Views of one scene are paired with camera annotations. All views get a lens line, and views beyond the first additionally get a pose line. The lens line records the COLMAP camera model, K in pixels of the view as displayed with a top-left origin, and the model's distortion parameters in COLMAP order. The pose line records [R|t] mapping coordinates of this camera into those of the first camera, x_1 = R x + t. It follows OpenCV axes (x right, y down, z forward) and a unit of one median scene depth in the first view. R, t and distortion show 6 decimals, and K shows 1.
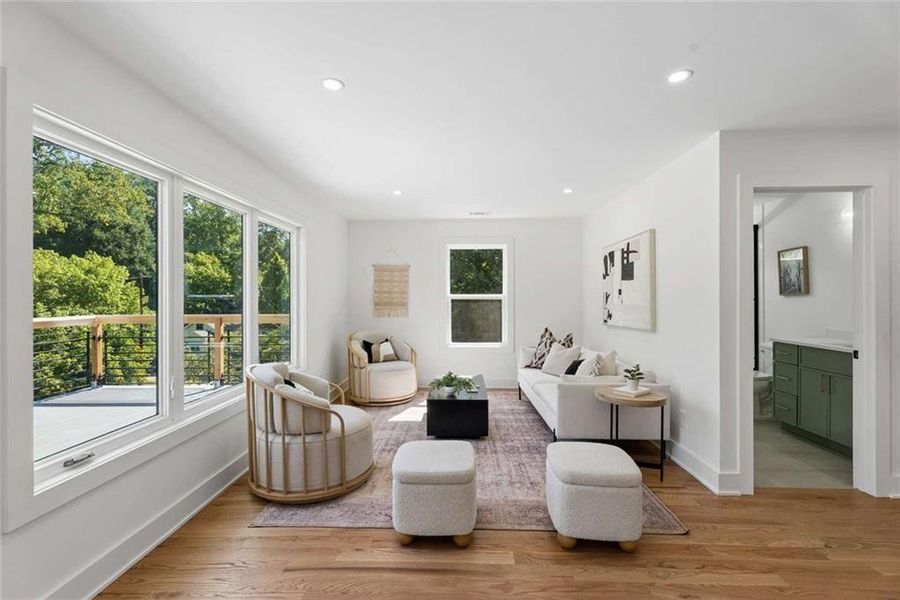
lens RADIAL K [[408.4, 0, 451.3], [0, 408.4, 296.1], [0, 0, 1]] dist [0.001809, 0.000407]
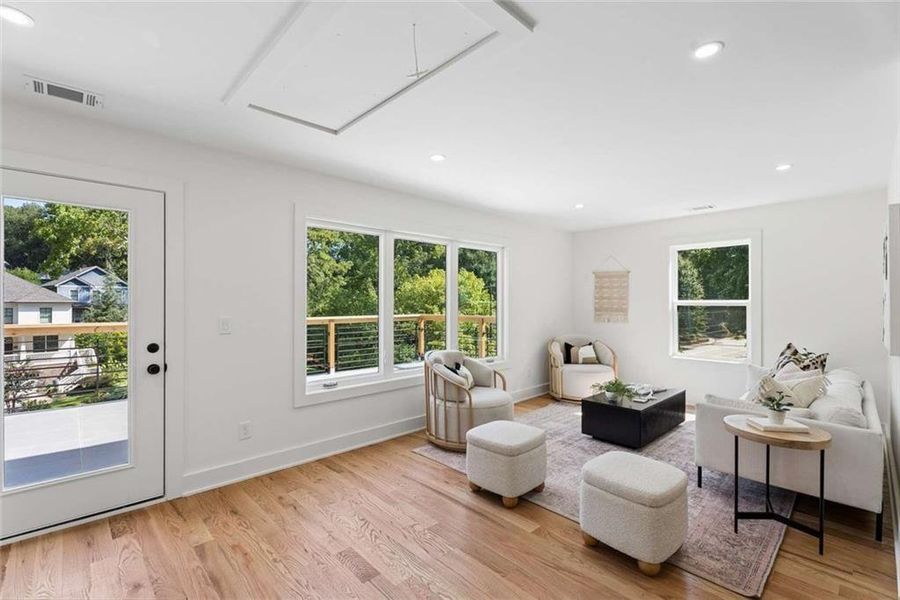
lens RADIAL K [[403.4, 0, 450.0], [0, 403.4, 300.0], [0, 0, 1]] dist [-0.000381, -0.000005]
pose [[0.710164, -0.001964, -0.704034, 0.276833], [0.000797, 0.999998, -0.001985, -0.003146], [0.704036, 0.000849, 0.710164, 0.005200]]
